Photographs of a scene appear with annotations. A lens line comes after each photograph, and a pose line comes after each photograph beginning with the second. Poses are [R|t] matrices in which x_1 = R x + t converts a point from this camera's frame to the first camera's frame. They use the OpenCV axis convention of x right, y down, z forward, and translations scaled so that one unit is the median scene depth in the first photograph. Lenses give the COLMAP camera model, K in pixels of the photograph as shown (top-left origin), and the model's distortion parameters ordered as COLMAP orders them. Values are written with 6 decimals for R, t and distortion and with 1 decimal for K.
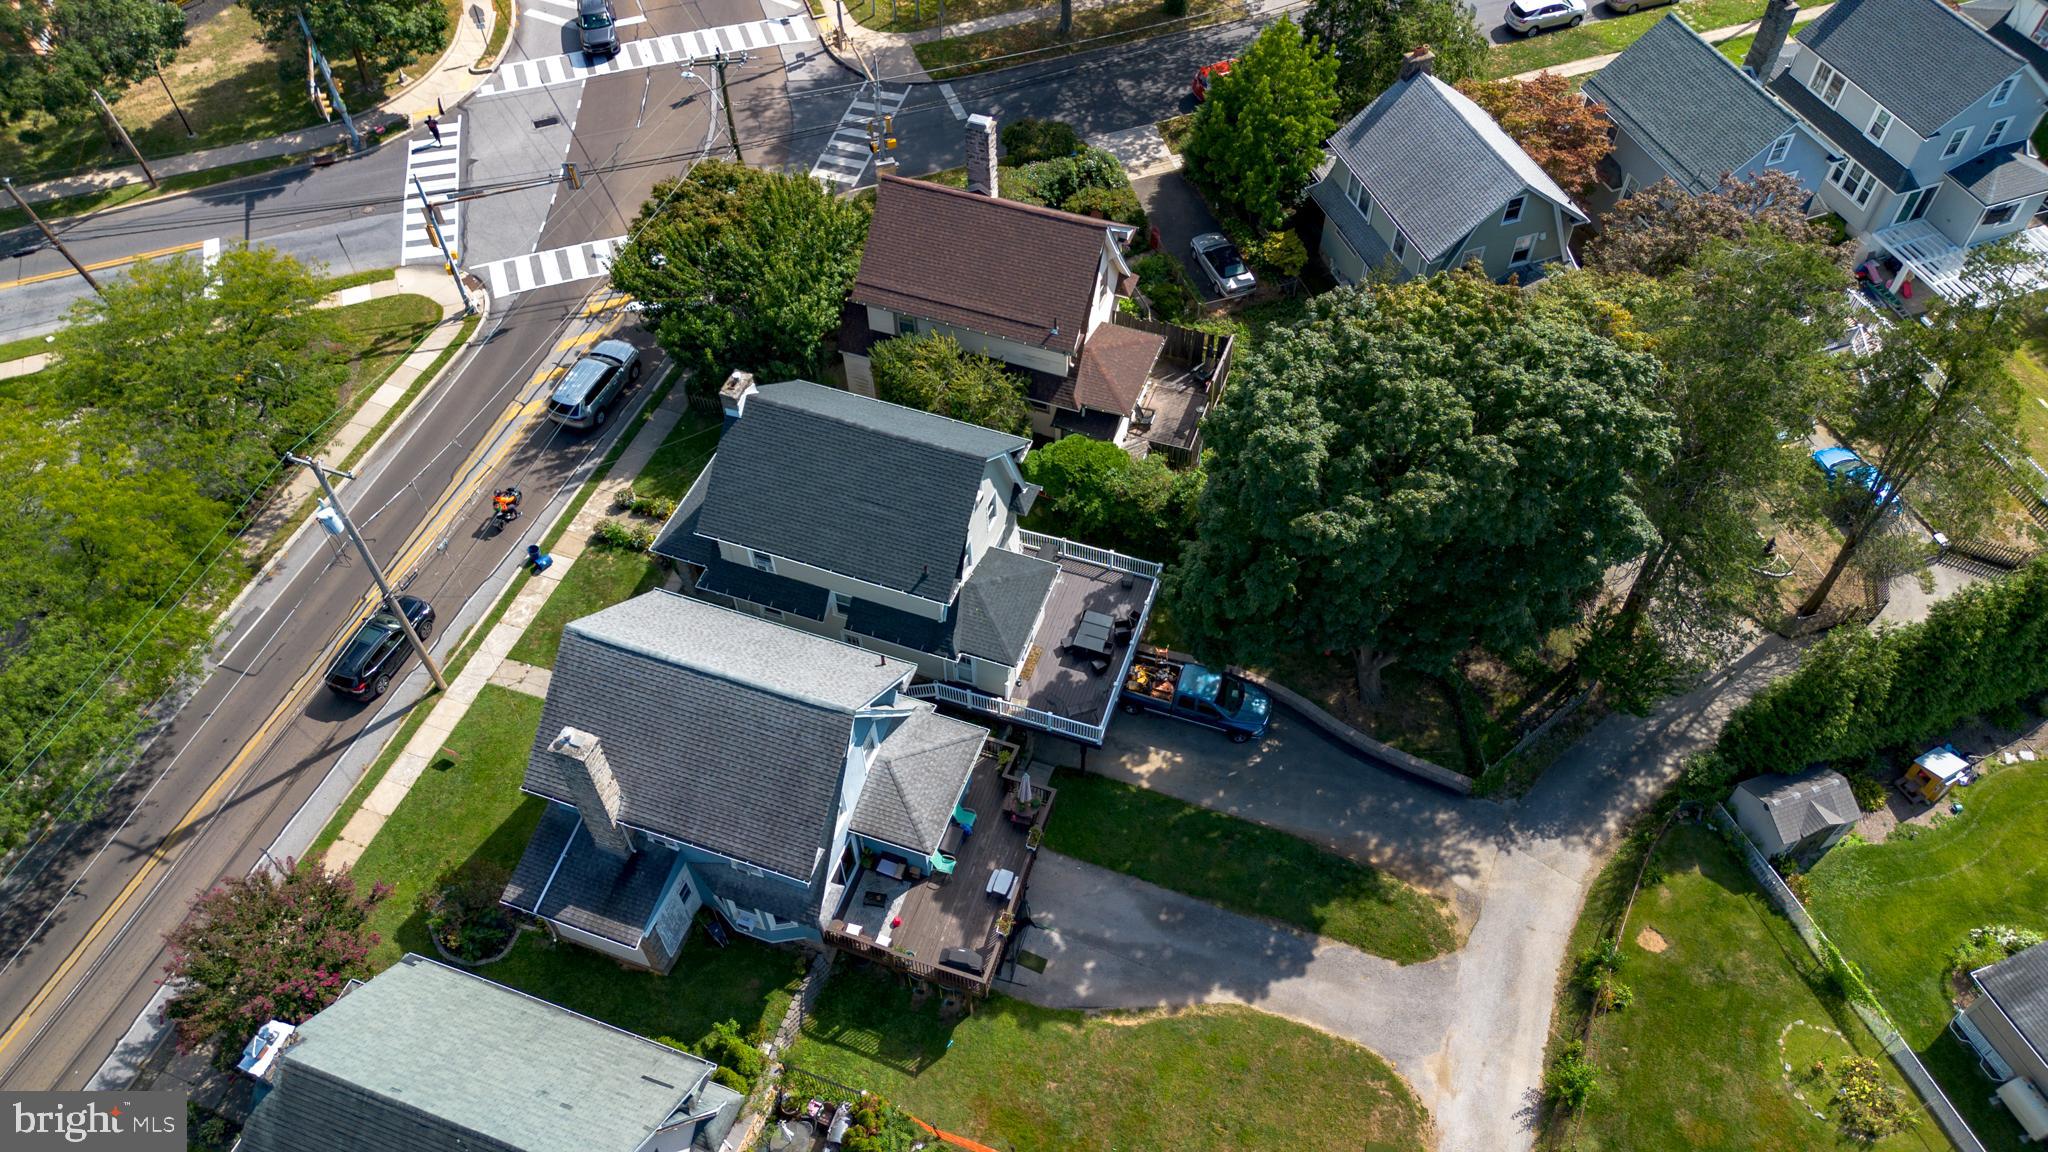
lens RADIAL K [[1455.3, 0, 1028.5], [0, 1455.3, 578.7], [0, 0, 1]] dist [0.046952, -0.038720]
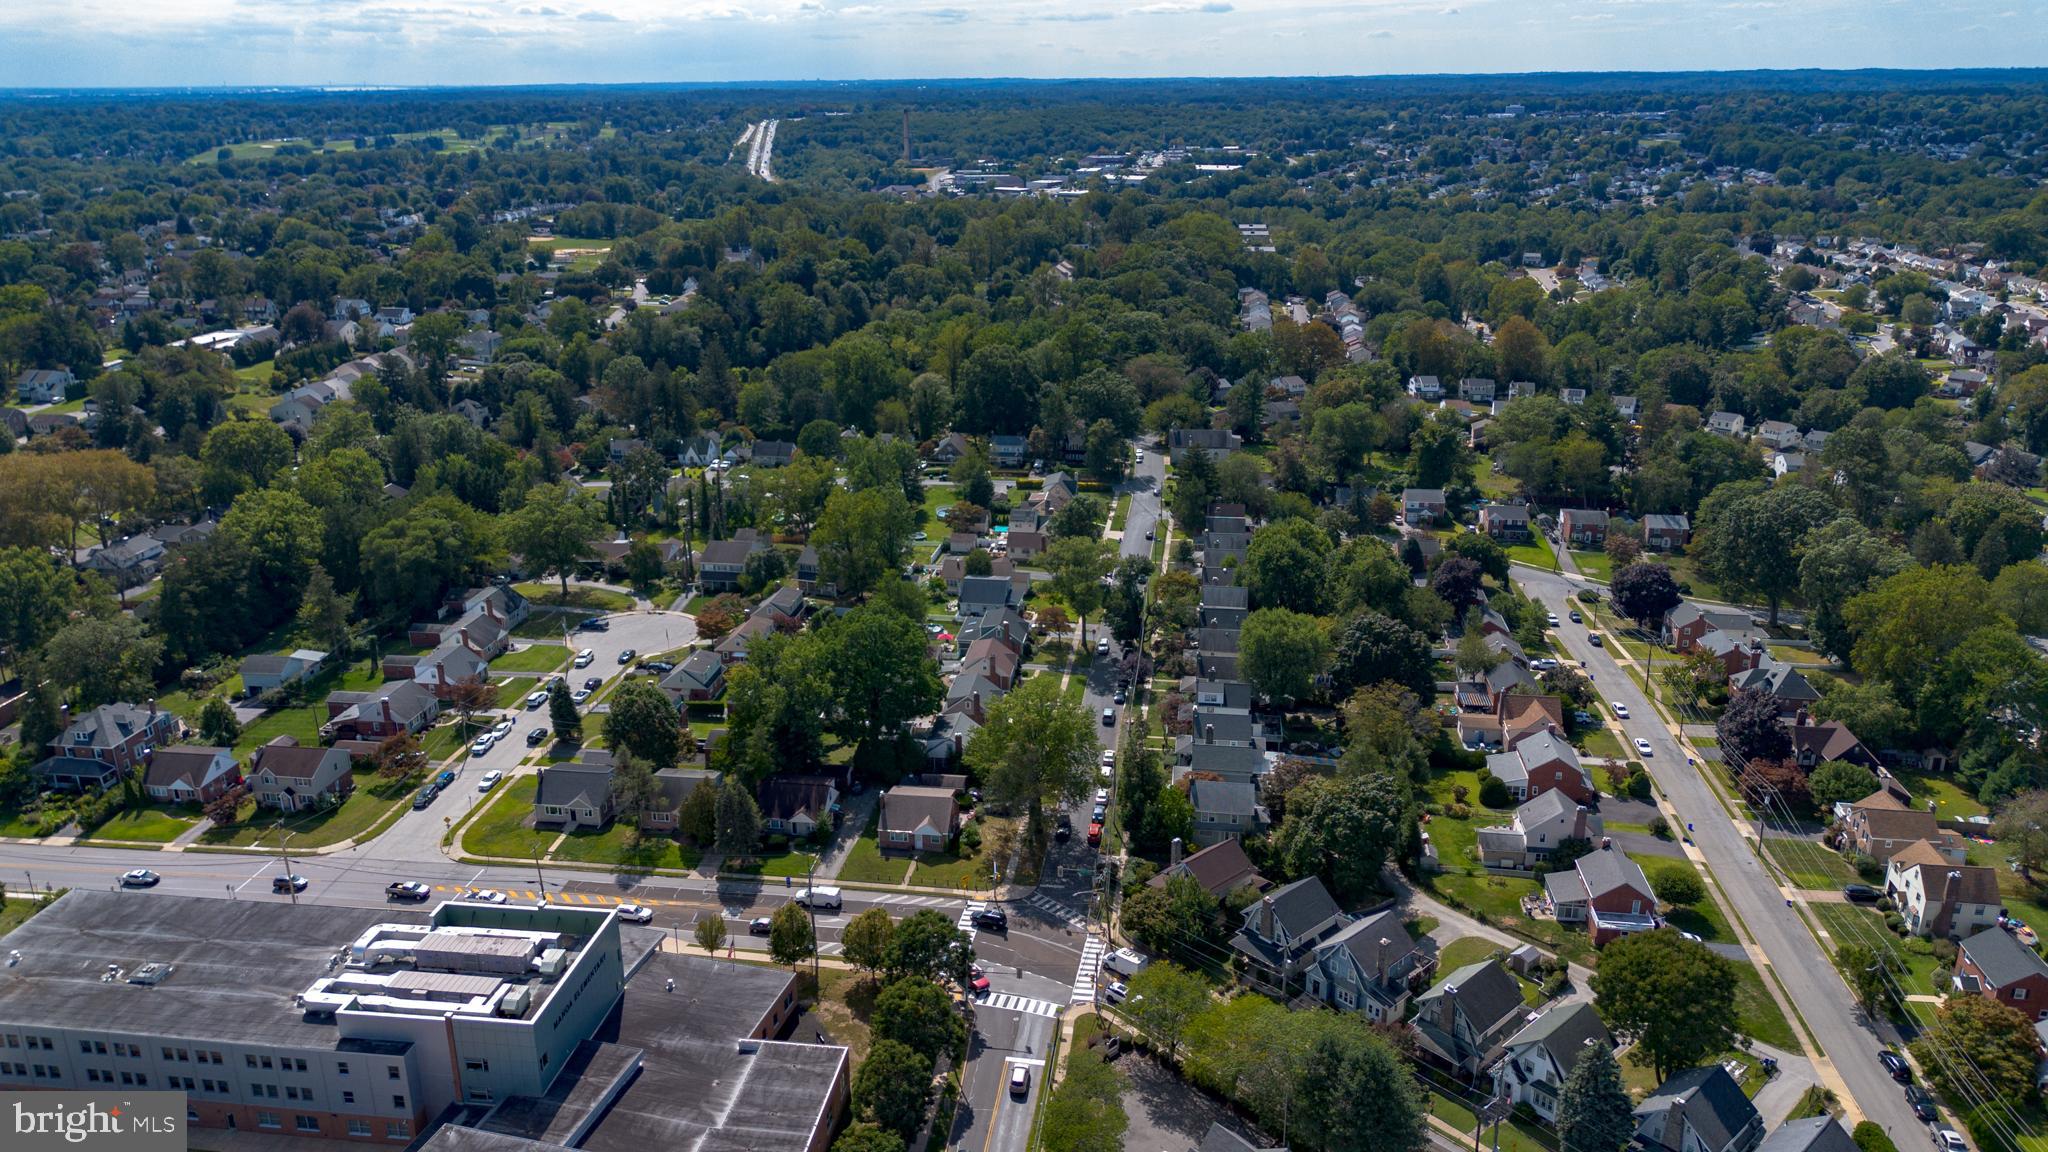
lens RADIAL K [[1451.2, 0, 1024.0], [0, 1451.2, 576.0], [0, 0, 1]] dist [0.103683, -0.138204]
pose [[0.457600, -0.275422, 0.845426, -2.443596], [0.692644, 0.706615, -0.144705, -0.441482], [-0.557535, 0.651796, 0.514117, -0.745727]]
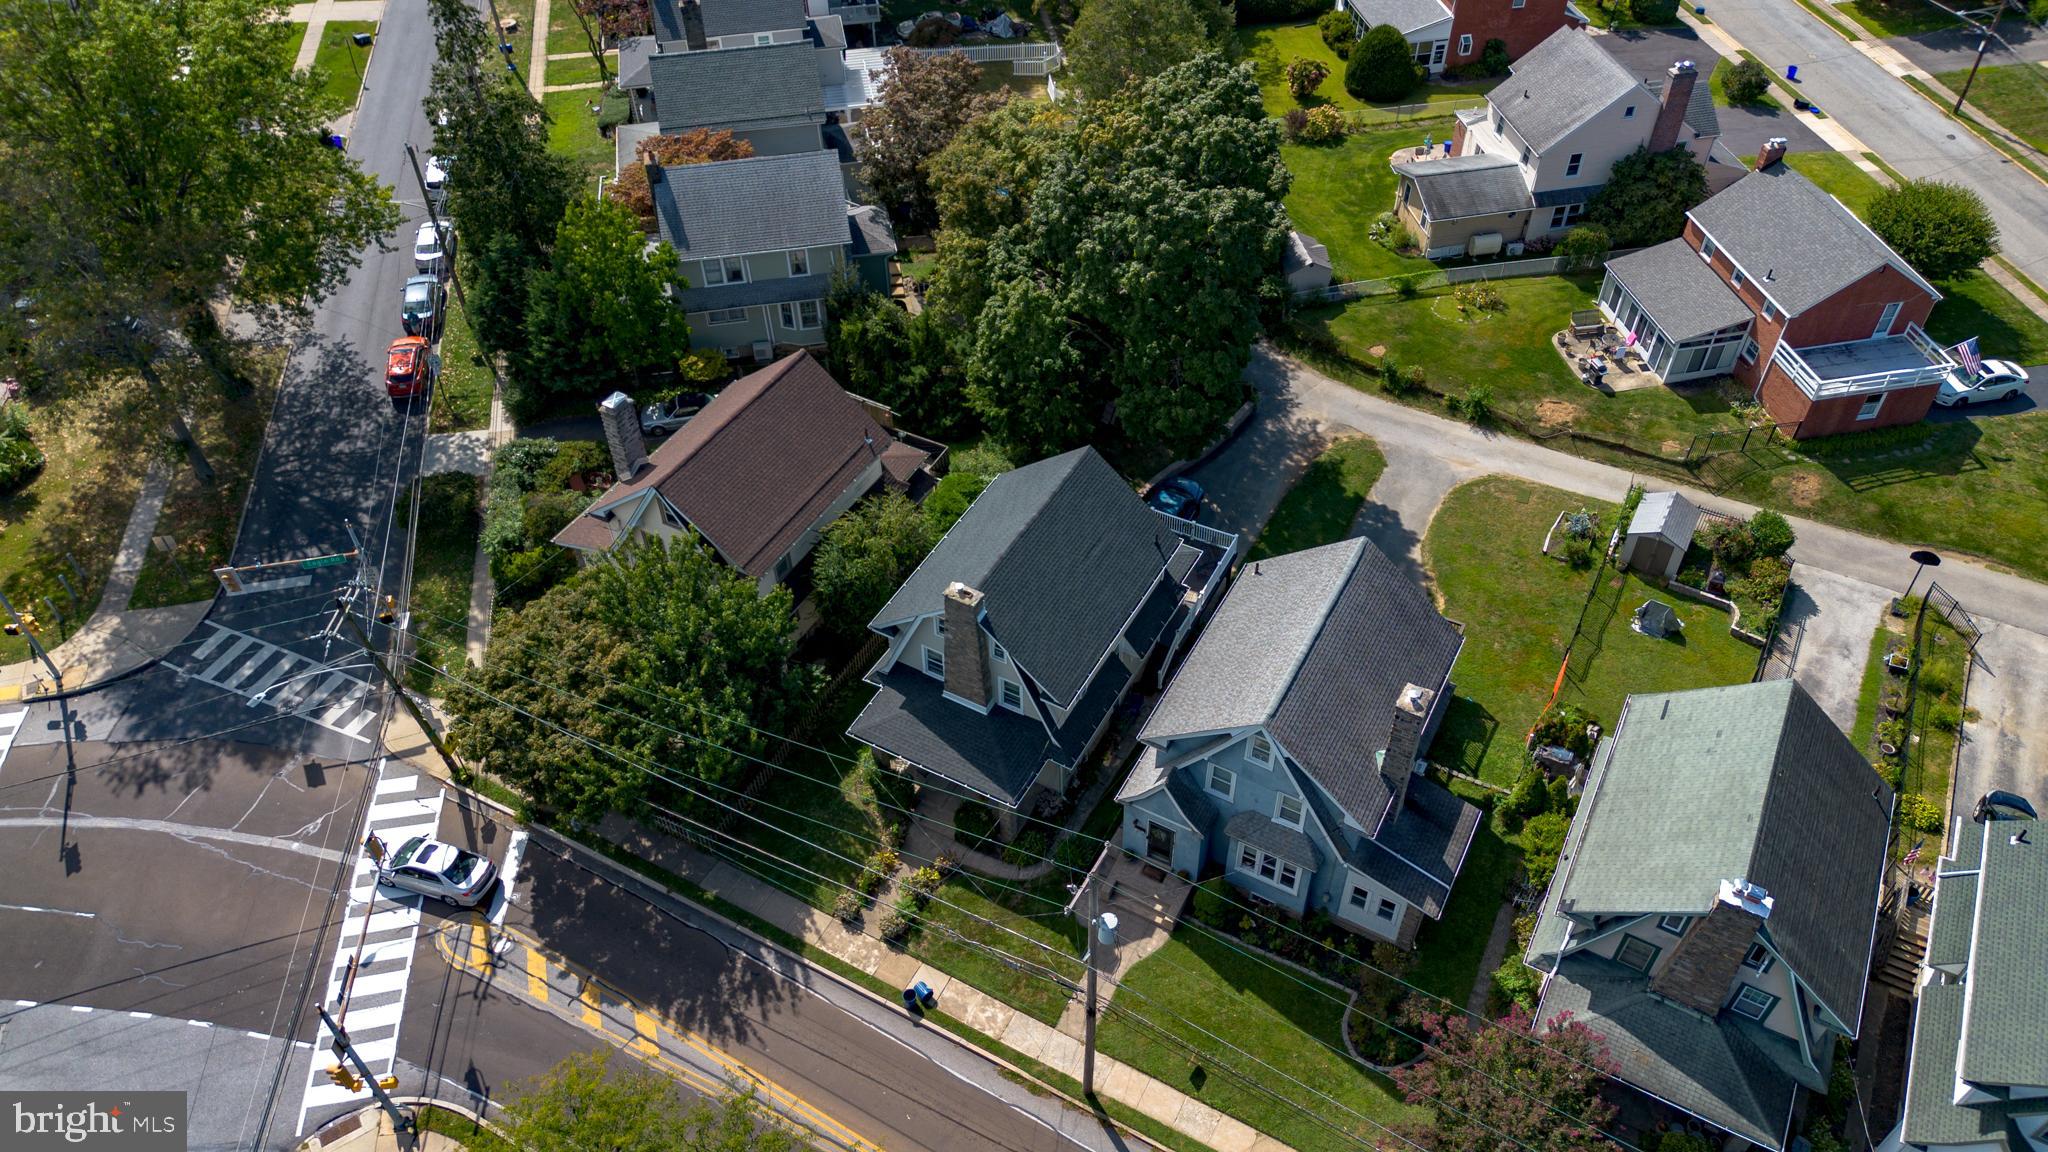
lens RADIAL K [[1455.3, 0, 1028.5], [0, 1455.3, 578.7], [0, 0, 1]] dist [0.046952, -0.038720]
pose [[0.149477, -0.690091, 0.708118, -0.660841], [0.777599, 0.524400, 0.346906, -0.334176], [-0.610734, 0.498778, 0.615000, 0.284117]]
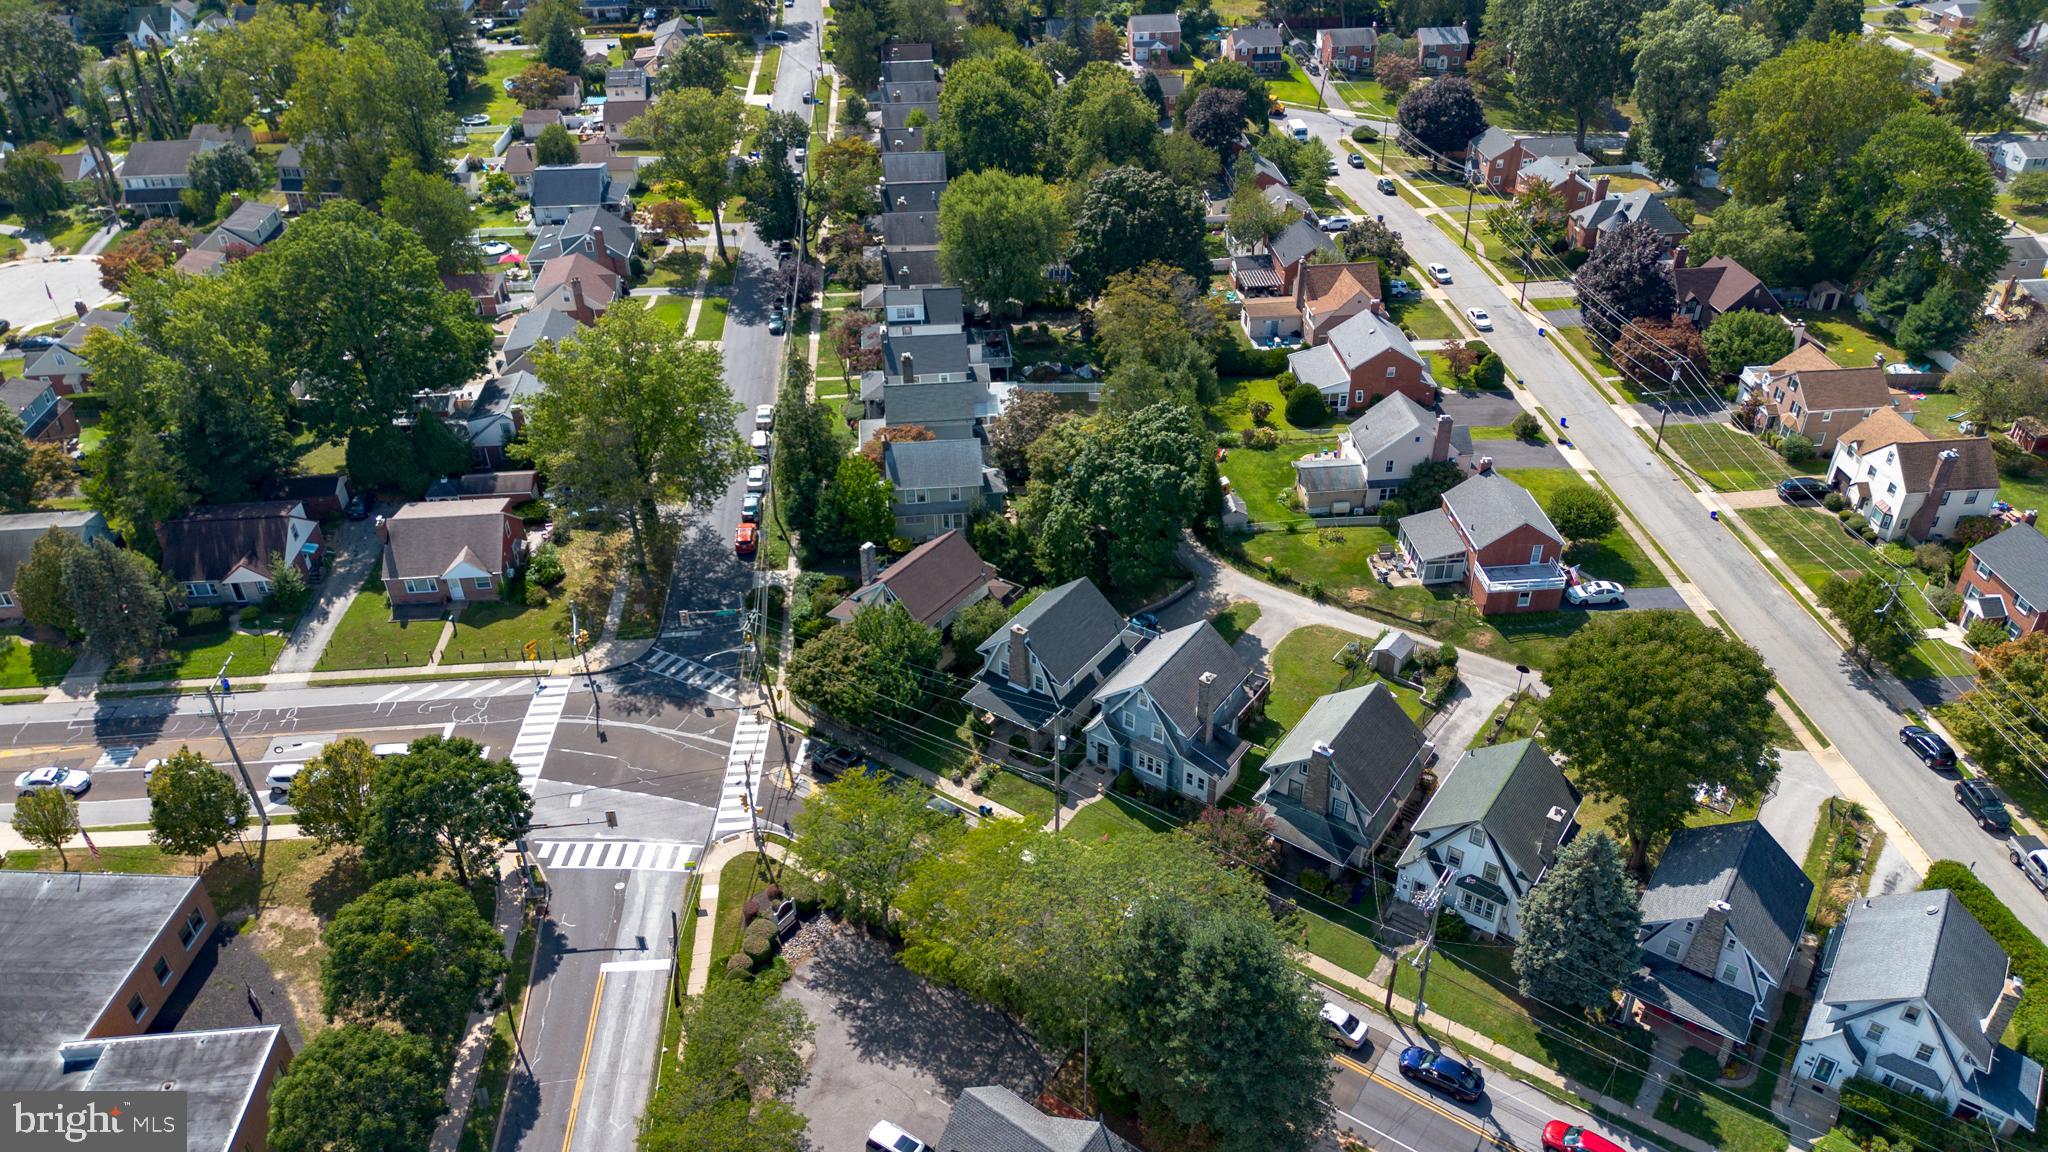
lens RADIAL K [[1451.2, 0, 1024.0], [0, 1451.2, 576.0], [0, 0, 1]] dist [0.103683, -0.138204]
pose [[0.254539, -0.528099, 0.810136, -1.450794], [0.761753, 0.625583, 0.168459, -0.412375], [-0.595771, 0.574244, 0.561516, -0.202993]]
